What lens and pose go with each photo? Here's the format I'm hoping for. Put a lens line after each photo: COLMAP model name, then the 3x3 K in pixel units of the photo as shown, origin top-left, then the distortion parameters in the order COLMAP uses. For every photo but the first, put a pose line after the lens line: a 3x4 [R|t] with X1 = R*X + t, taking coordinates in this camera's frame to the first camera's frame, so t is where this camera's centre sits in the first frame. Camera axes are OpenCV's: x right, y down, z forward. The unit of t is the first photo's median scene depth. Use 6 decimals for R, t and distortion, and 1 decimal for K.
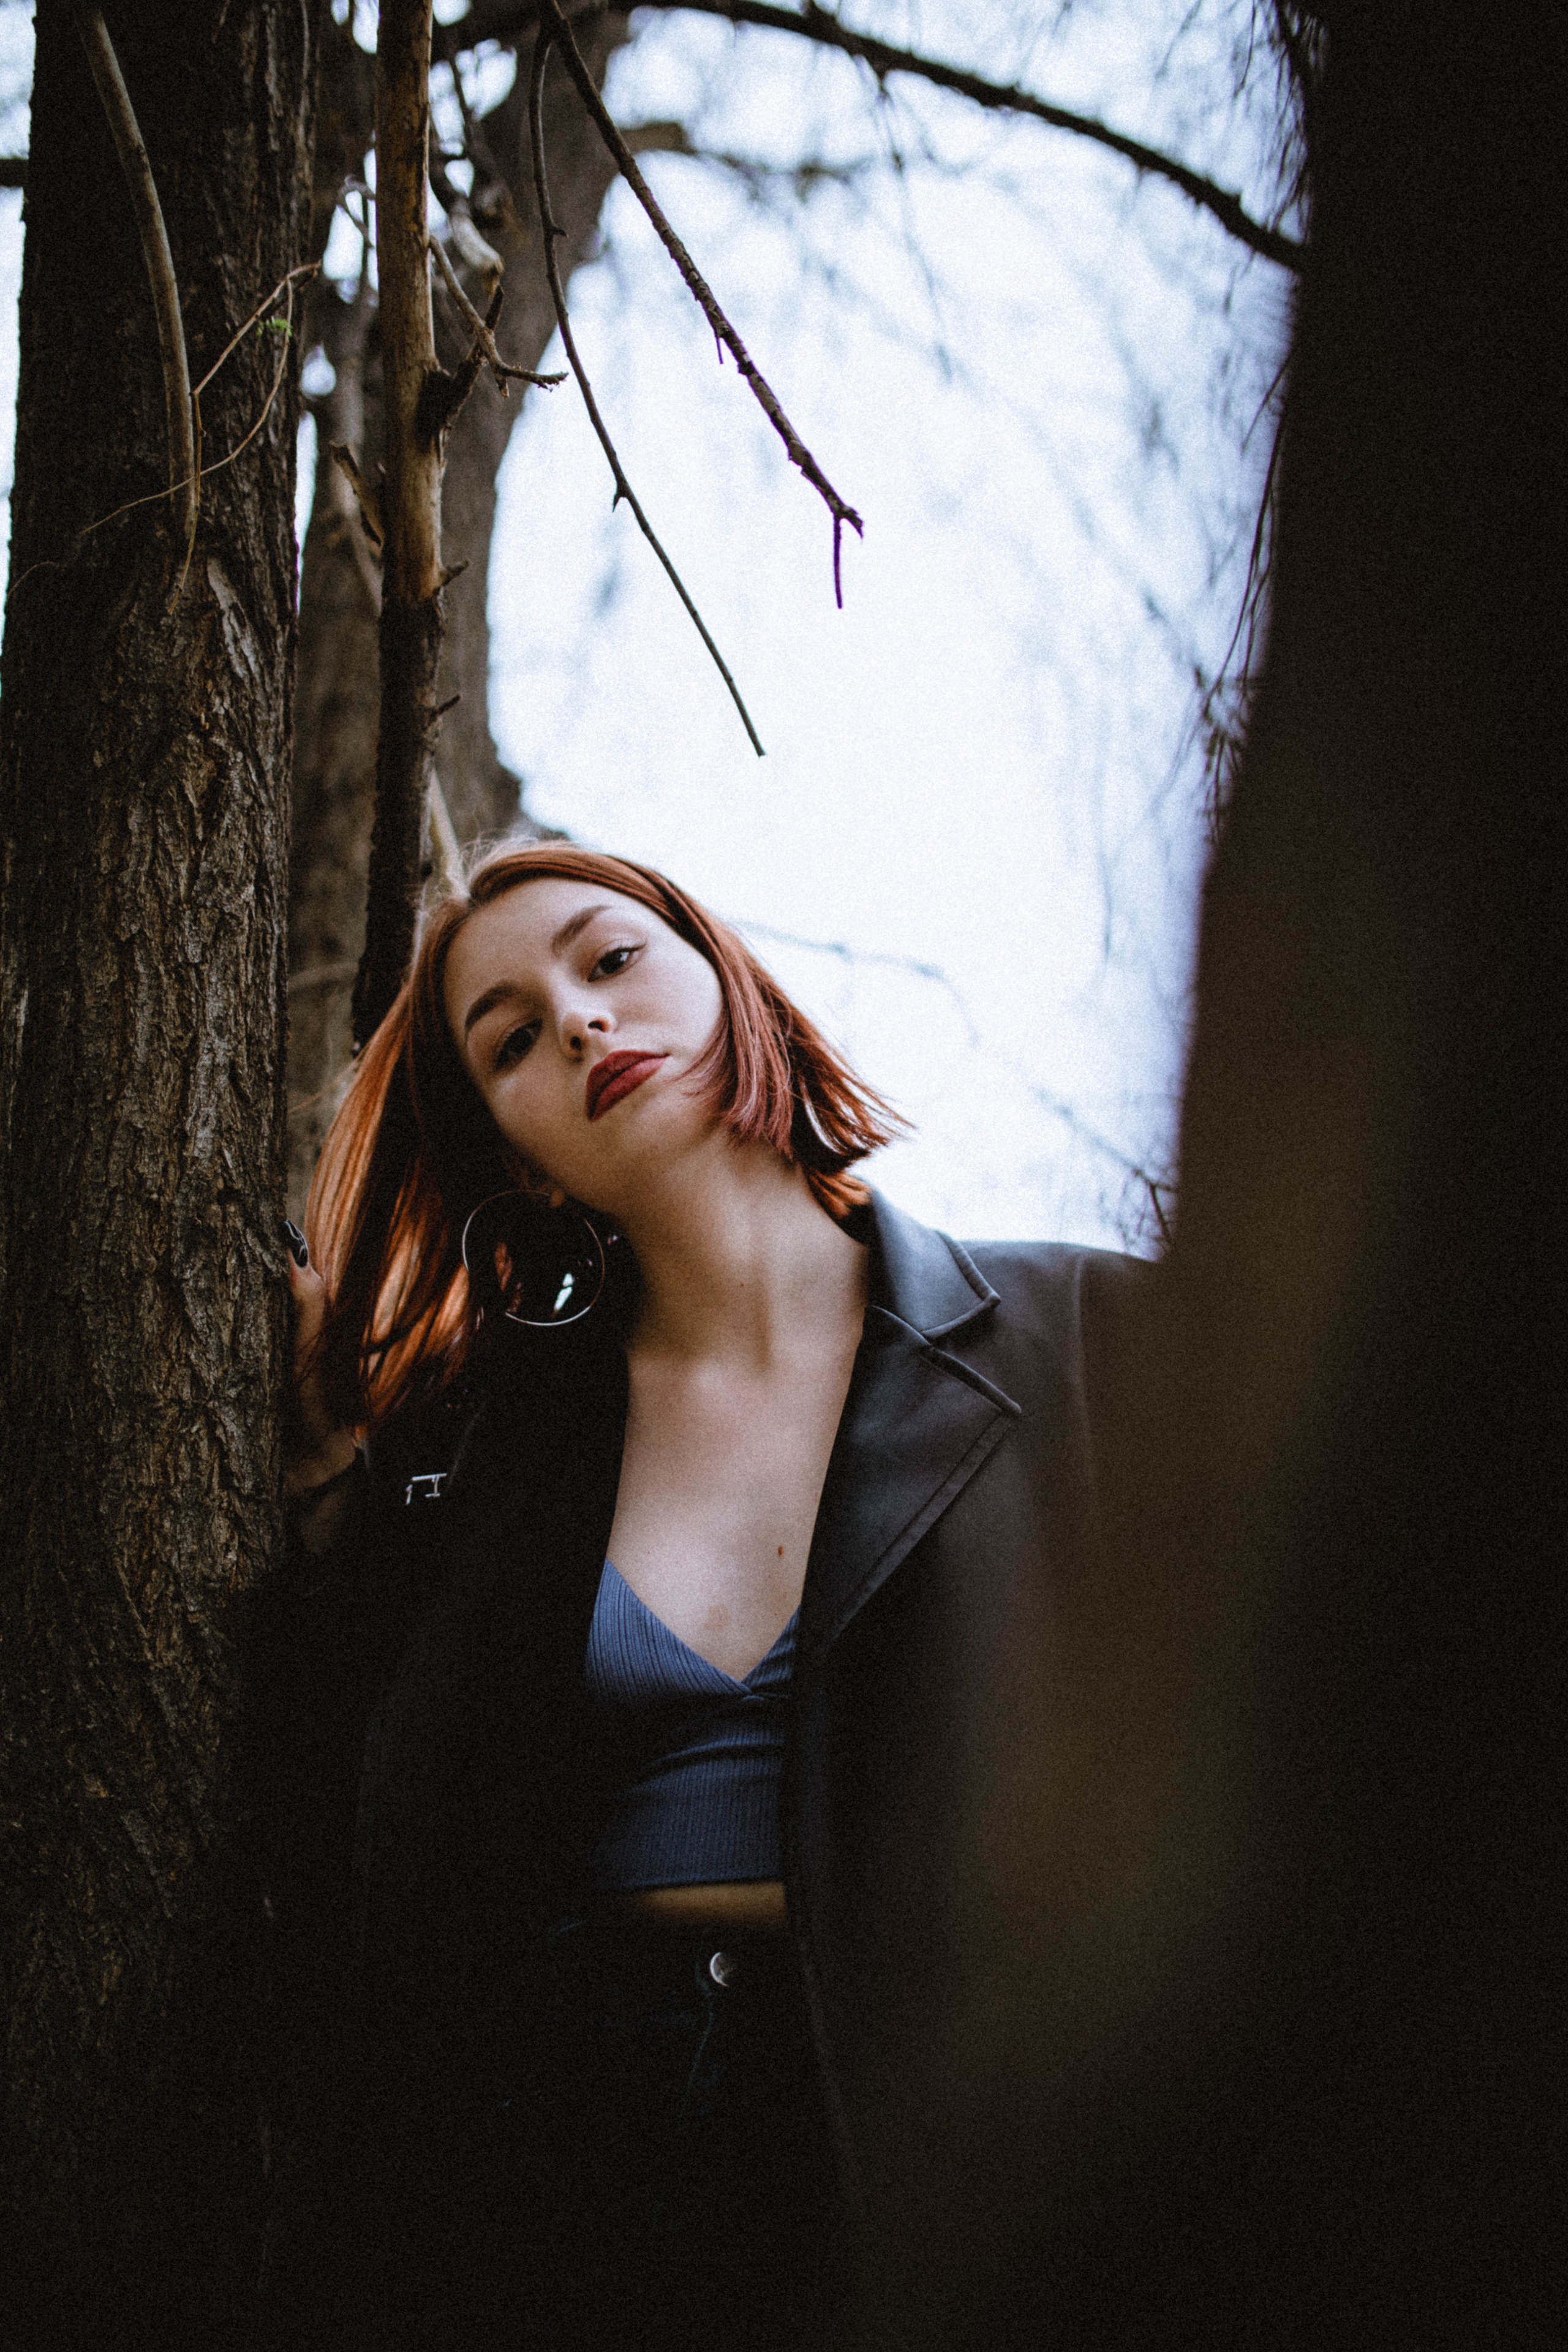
lens RADIAL K [[2230.6, 0, 800.0], [0, 2230.6, 1183.6], [0, 0, 1]] dist [0.013206, 0.000000]
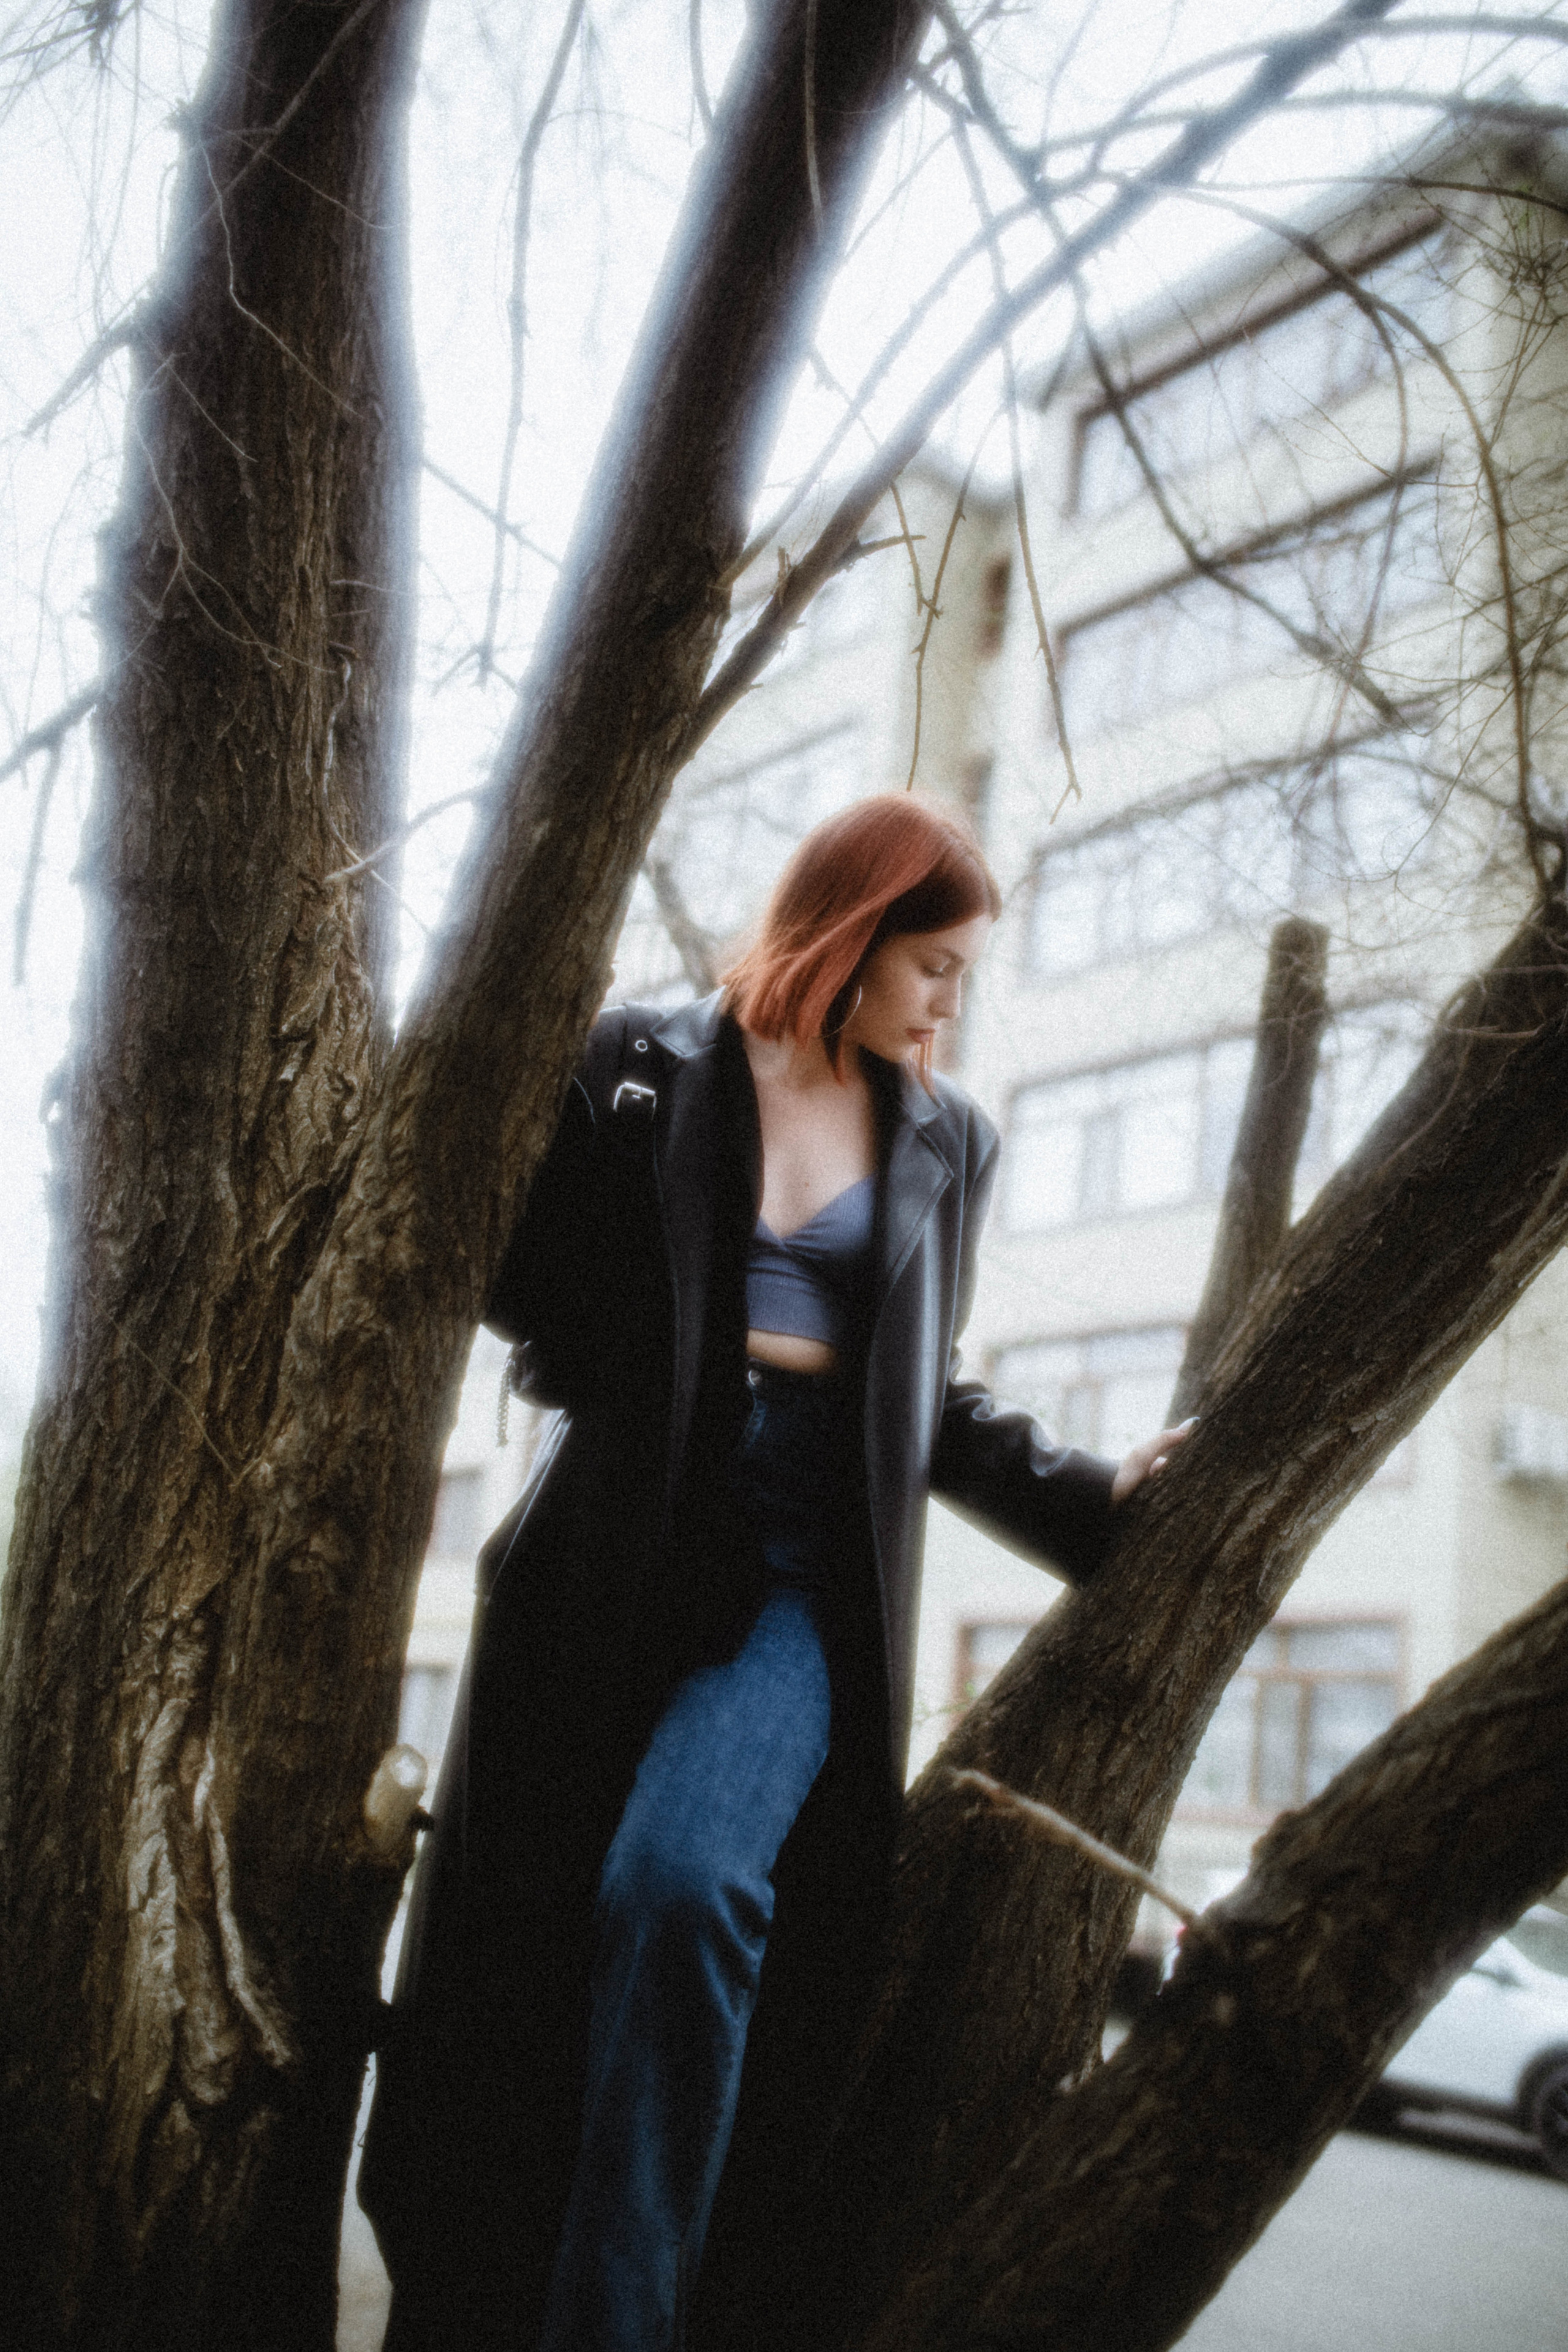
lens RADIAL K [[2230.6, 0, 781.6], [0, 2230.6, 1177.0], [0, 0, 1]] dist [0.013206, 0.000000]
pose [[0.823215, 0.197362, 0.532321, -1.065343], [-0.376236, 0.891825, 0.251185, -0.346139], [-0.425163, -0.407057, 0.808419, -0.591442]]
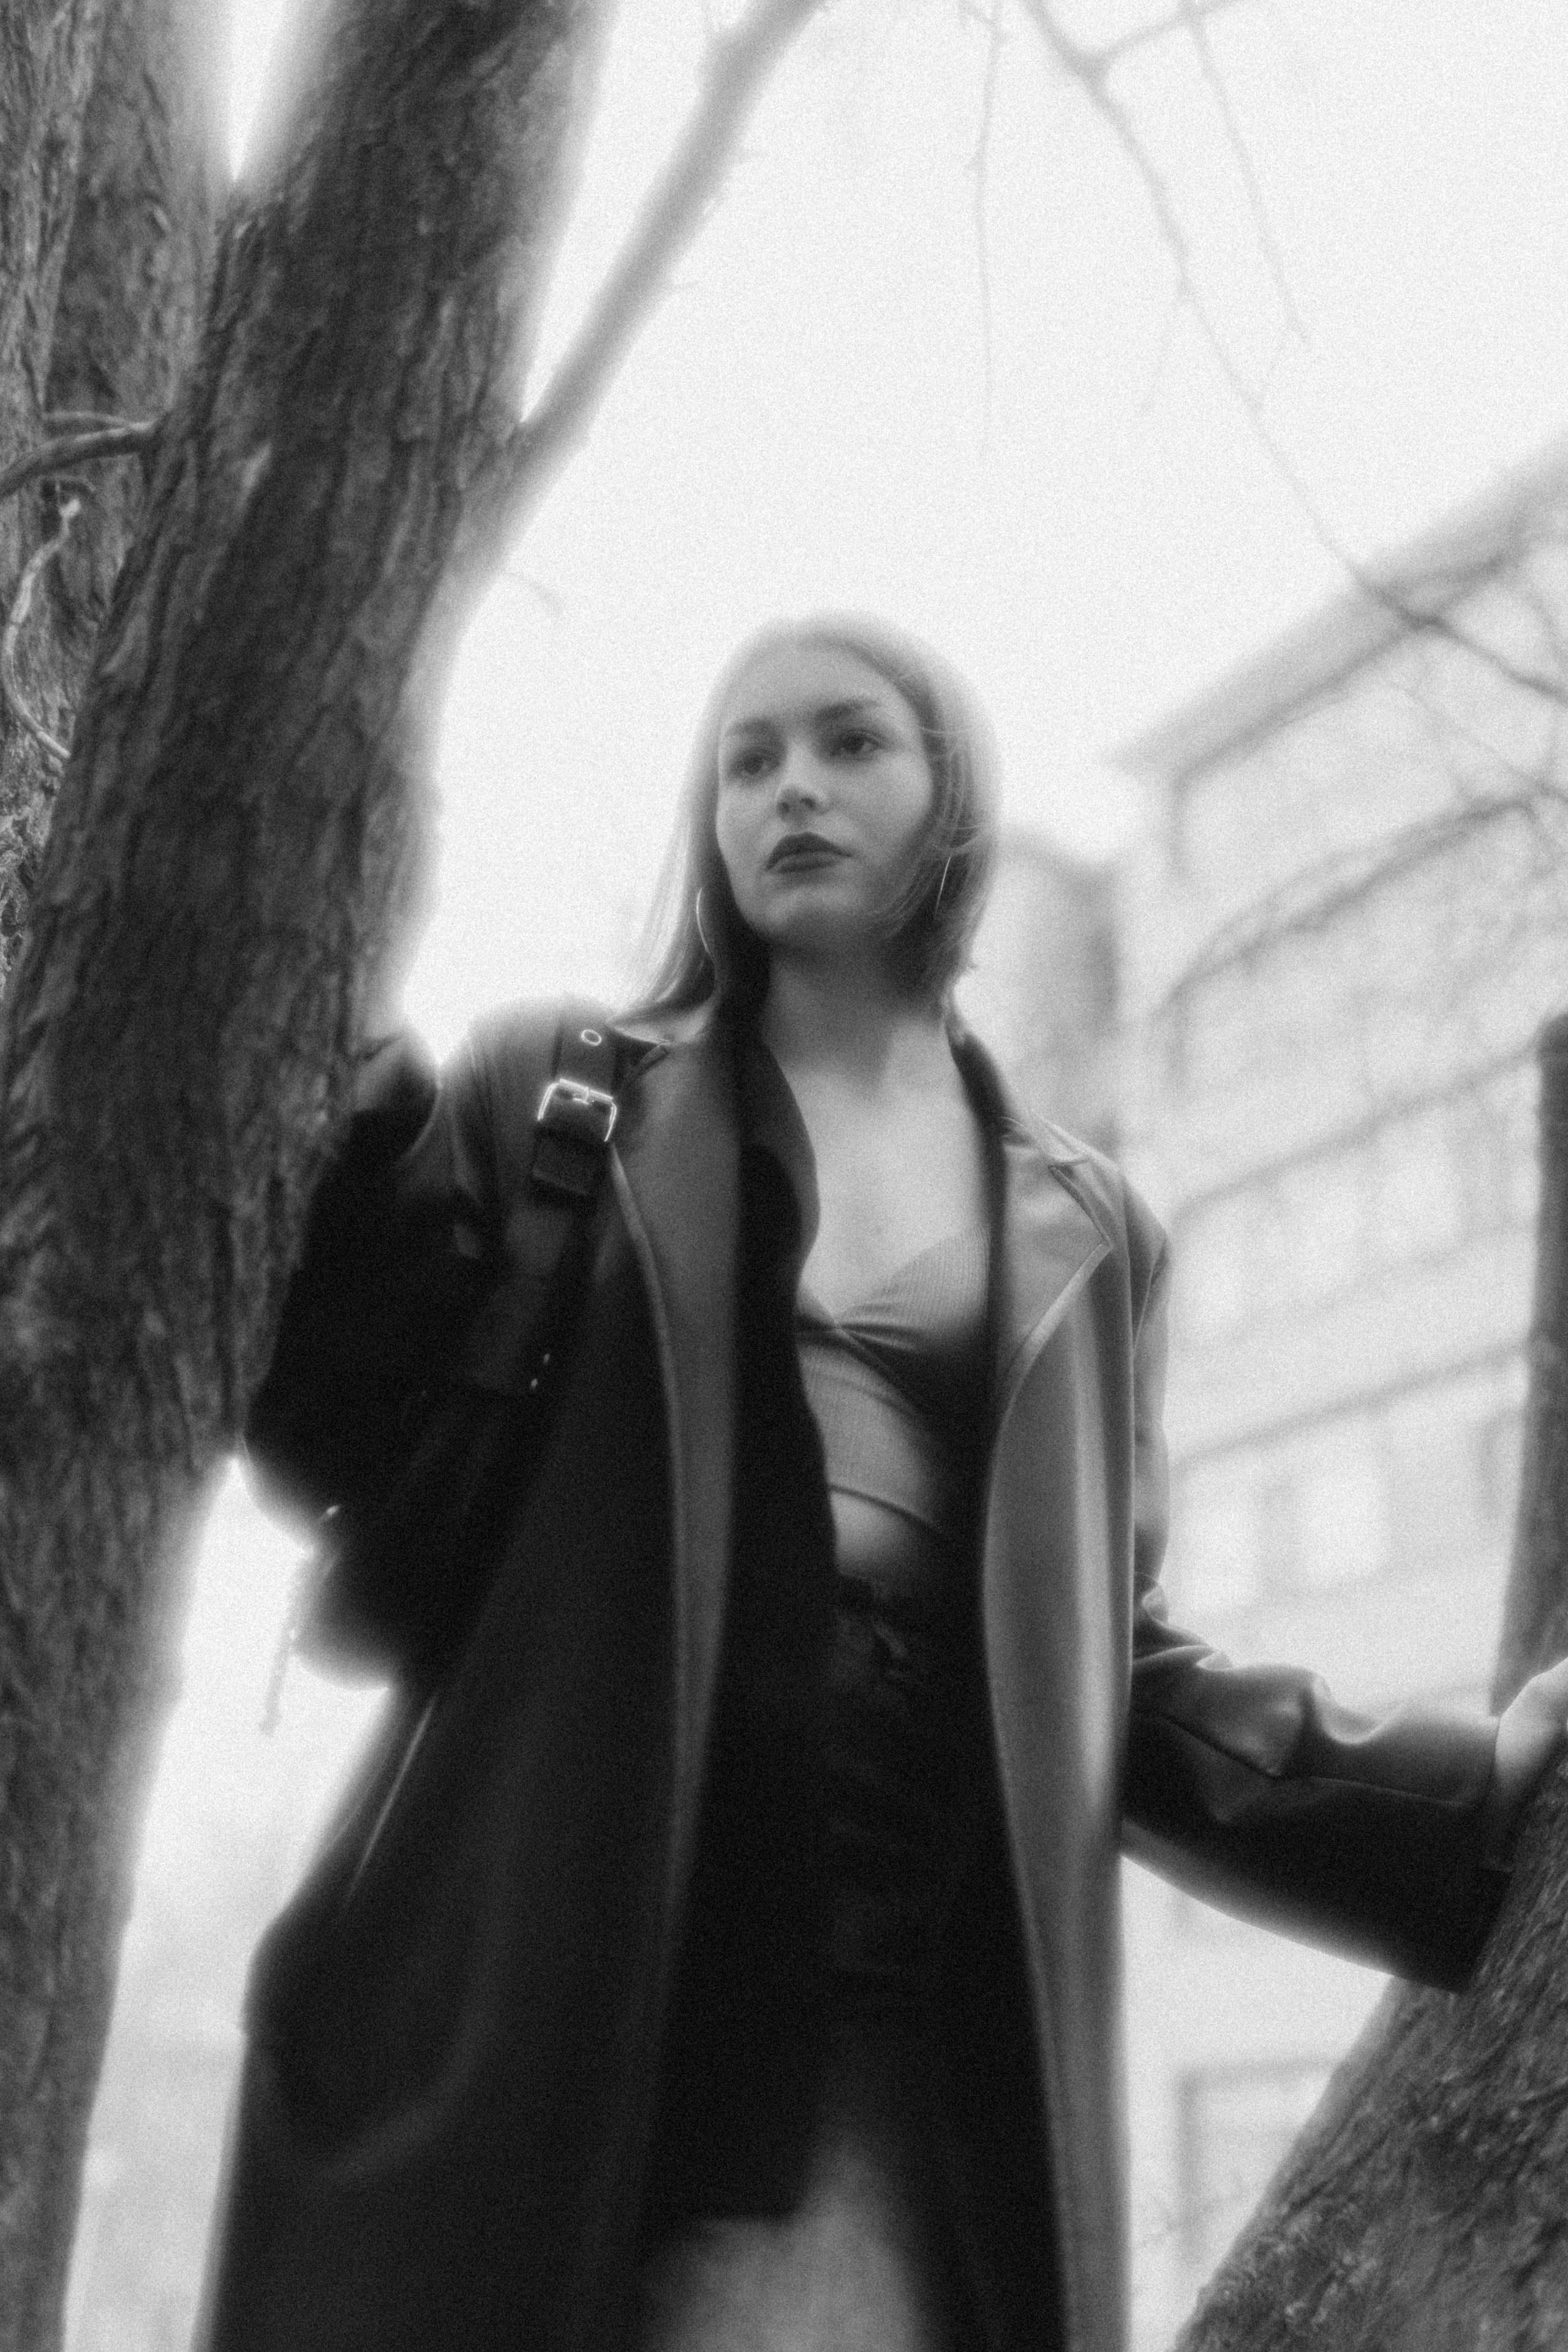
lens RADIAL K [[2230.6, 0, 788.7], [0, 2230.6, 1175.1], [0, 0, 1]] dist [0.013206, 0.000000]
pose [[0.868977, 0.226419, 0.440016, -0.491012], [-0.296057, 0.950370, 0.095644, 0.040739], [-0.396522, -0.213382, 0.892882, 0.065666]]
